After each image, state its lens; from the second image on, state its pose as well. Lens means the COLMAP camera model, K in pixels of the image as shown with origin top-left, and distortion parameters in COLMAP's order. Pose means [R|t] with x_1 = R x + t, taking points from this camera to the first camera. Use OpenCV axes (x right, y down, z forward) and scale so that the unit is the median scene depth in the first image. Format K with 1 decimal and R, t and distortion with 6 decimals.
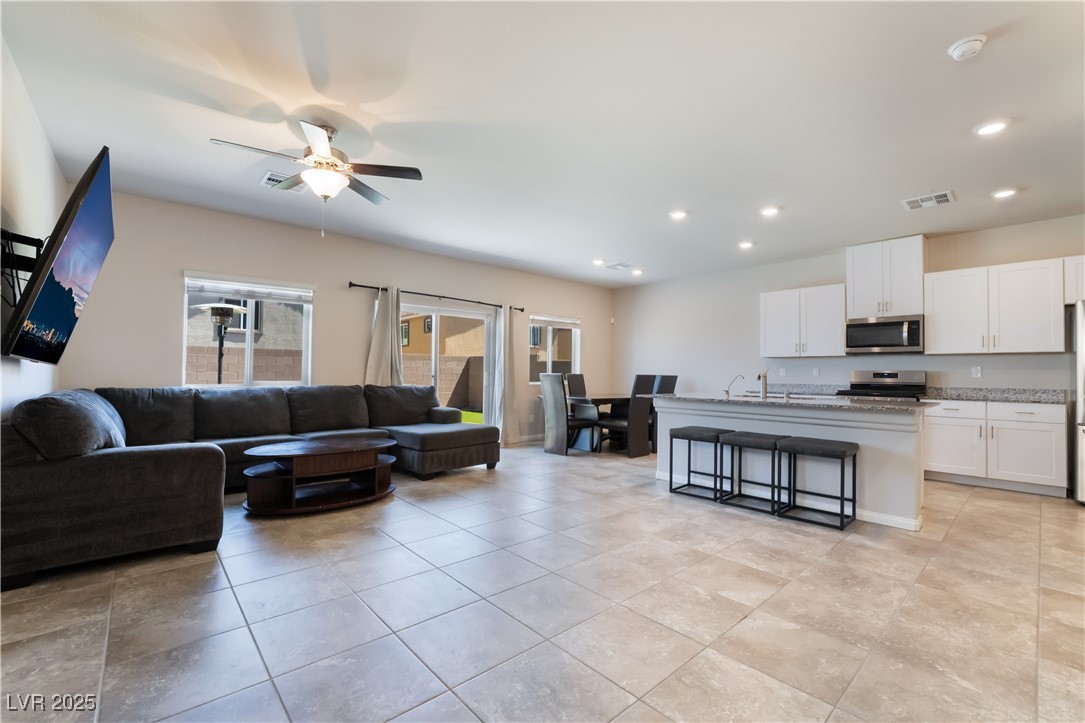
lens RADIAL K [[455.0, 0, 544.3], [0, 455.0, 367.5], [0, 0, 1]] dist [-0.017569, 0.000252]
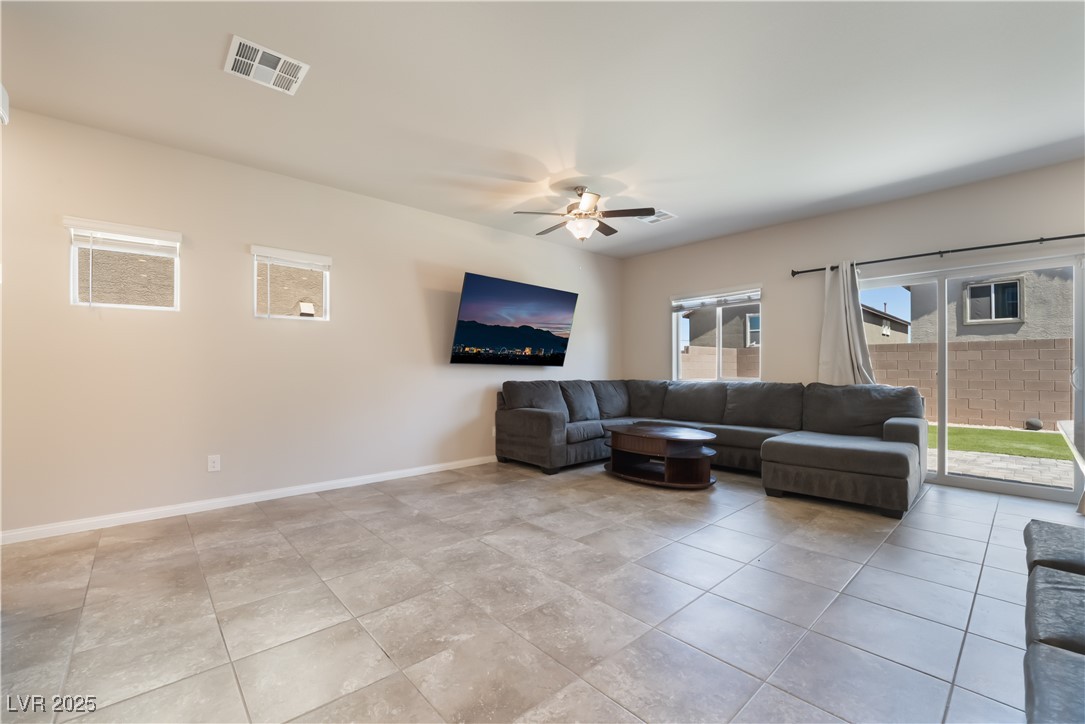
lens RADIAL K [[455.0, 0, 544.3], [0, 455.0, 368.0], [0, 0, 1]] dist [-0.017569, 0.000252]
pose [[0.006878, -0.010166, -0.999925, 0.706865], [0.013205, 0.999862, -0.010075, 0.017561], [0.999889, -0.013135, 0.007011, 0.707667]]
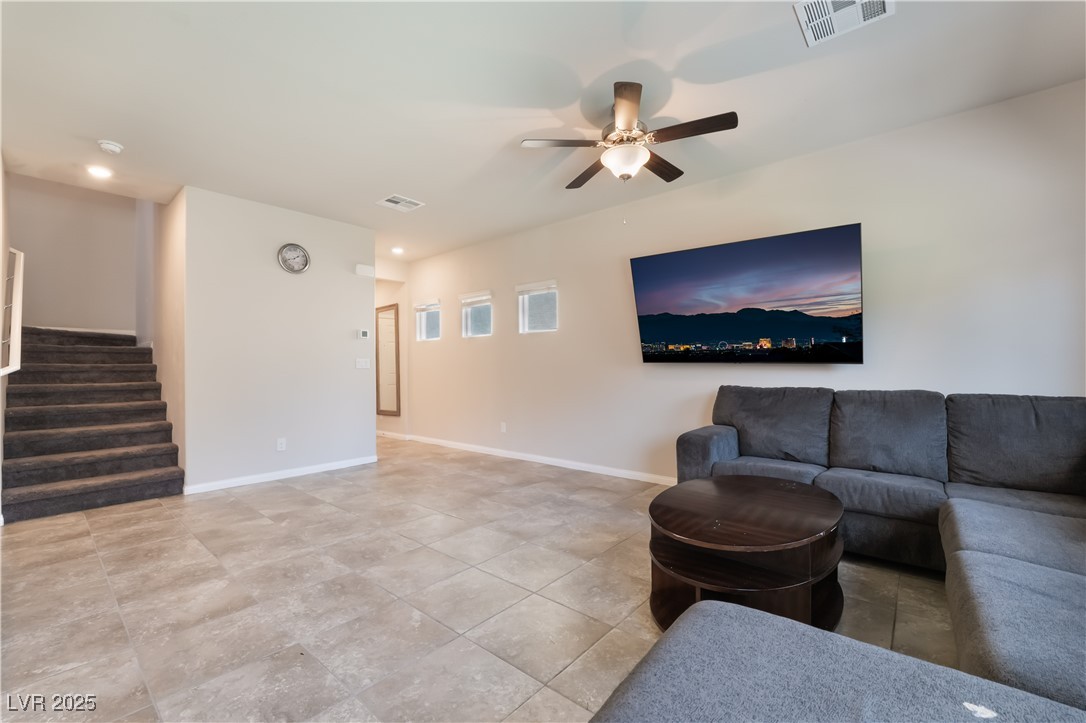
lens RADIAL K [[442.3, 0, 554.1], [0, 442.3, 366.1], [0, 0, 1]] dist [-0.045811, 0.008267]
pose [[-0.988180, -0.007271, -0.153126, -0.168509], [-0.004111, 0.999772, -0.020946, 0.017655], [0.153244, -0.020069, -0.987985, 1.519335]]
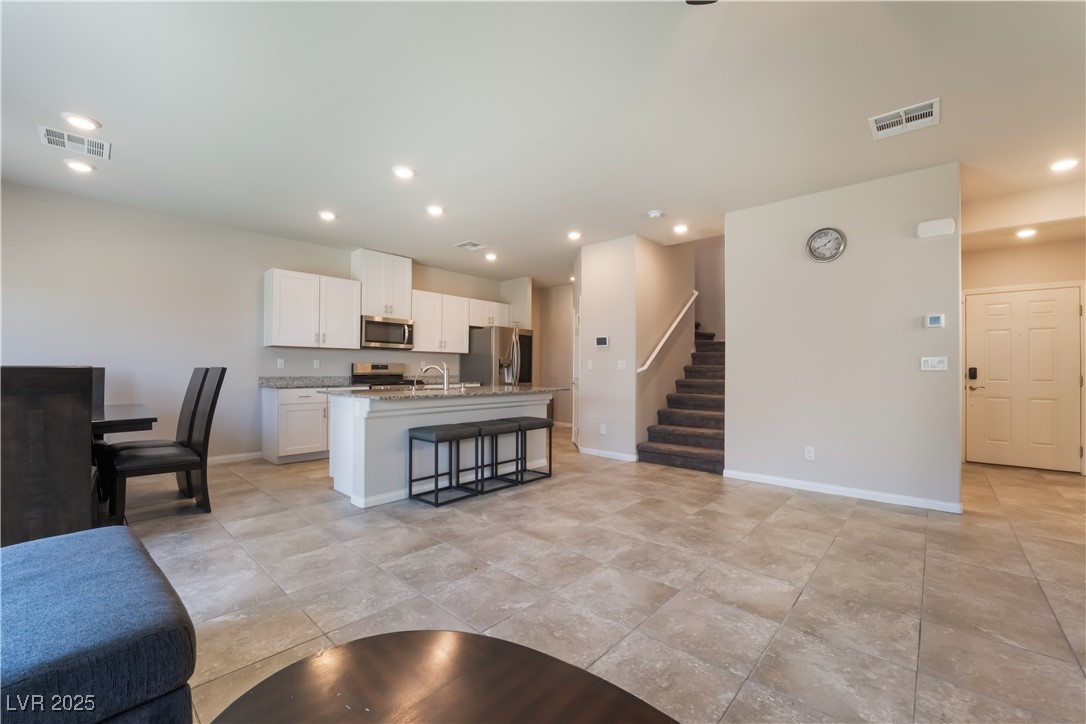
lens RADIAL K [[441.2, 0, 541.7], [0, 441.2, 365.4], [0, 0, 1]] dist [-0.018397, 0.000105]
pose [[-0.097862, -0.001740, 0.995198, -0.633932], [-0.021342, 0.999772, -0.000350, 0.006379], [-0.994971, -0.021274, -0.097877, 1.008651]]
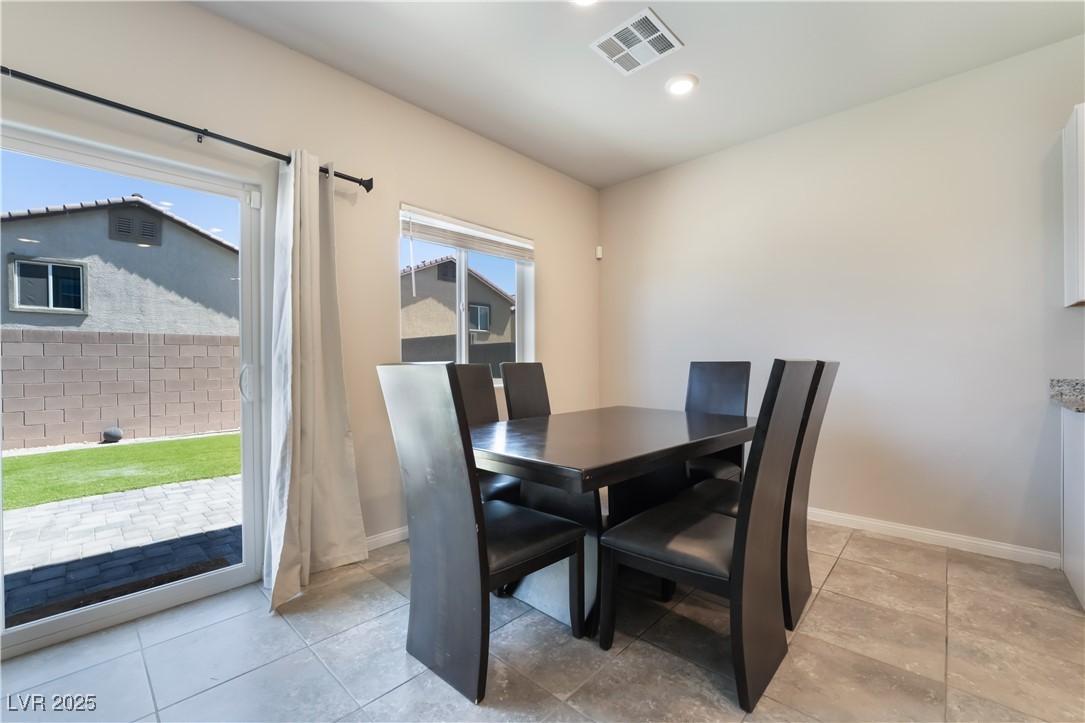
lens RADIAL K [[440.8, 0, 541.2], [0, 440.8, 364.9], [0, 0, 1]] dist [-0.018397, 0.000105]
pose [[0.996079, -0.019538, 0.086288, 0.103280], [0.017933, 0.999652, 0.019332, 0.018170], [-0.086635, -0.017709, 0.996083, 1.242084]]
